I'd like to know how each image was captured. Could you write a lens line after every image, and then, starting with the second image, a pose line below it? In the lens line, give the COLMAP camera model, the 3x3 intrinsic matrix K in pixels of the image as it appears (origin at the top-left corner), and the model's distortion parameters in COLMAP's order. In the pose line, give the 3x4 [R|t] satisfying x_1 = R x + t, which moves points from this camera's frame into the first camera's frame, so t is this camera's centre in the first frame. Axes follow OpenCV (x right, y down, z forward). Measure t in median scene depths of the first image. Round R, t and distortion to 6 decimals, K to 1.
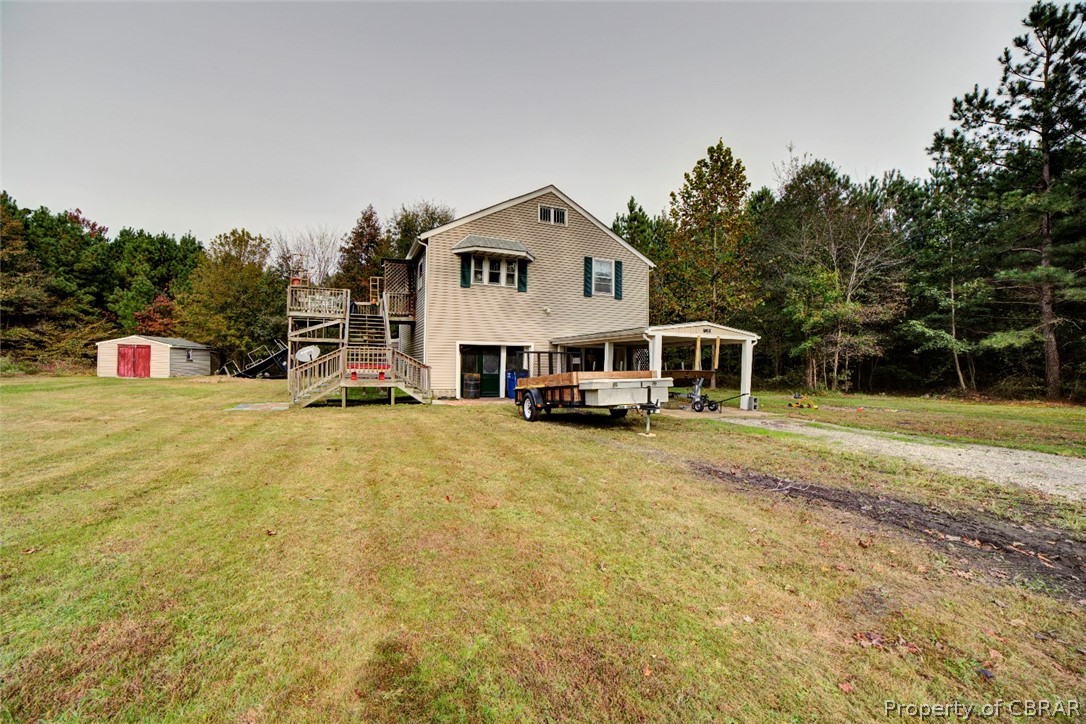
lens RADIAL K [[447.8, 0, 556.8], [0, 447.8, 359.6], [0, 0, 1]] dist [-0.064684, 0.026696]
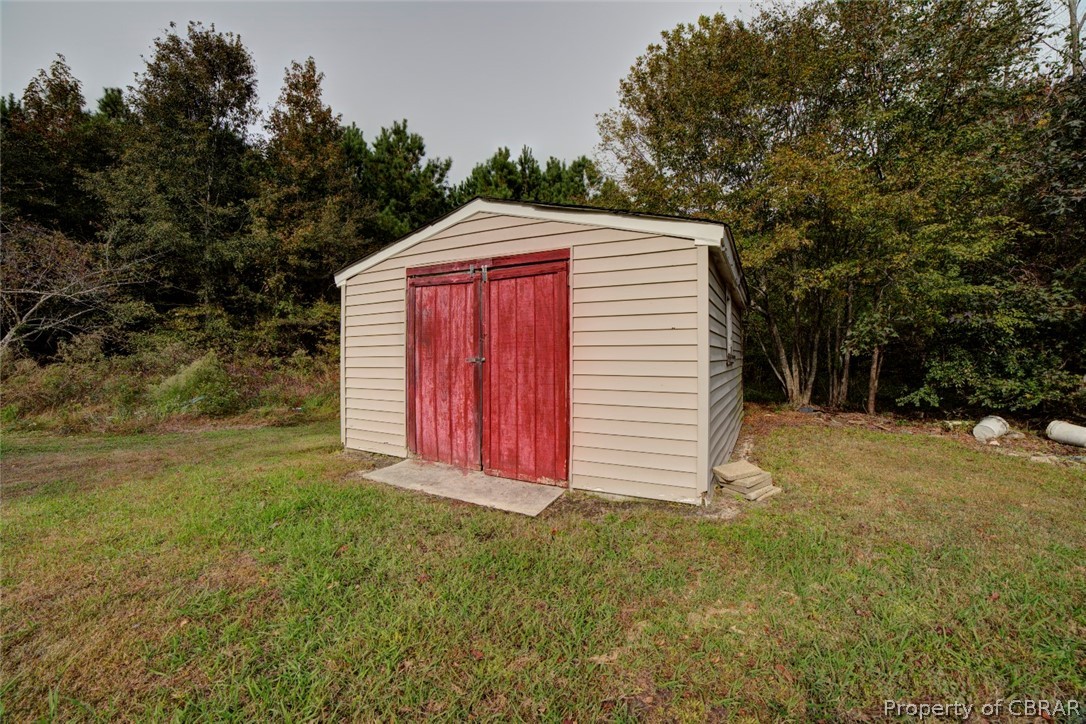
lens RADIAL K [[447.8, 0, 556.8], [0, 447.8, 359.6], [0, 0, 1]] dist [-0.064684, 0.026696]
pose [[0.816044, -0.014357, -0.577812, -0.870255], [0.018523, 0.999828, 0.001316, 0.000892], [0.577693, -0.011777, 0.816169, 0.890390]]
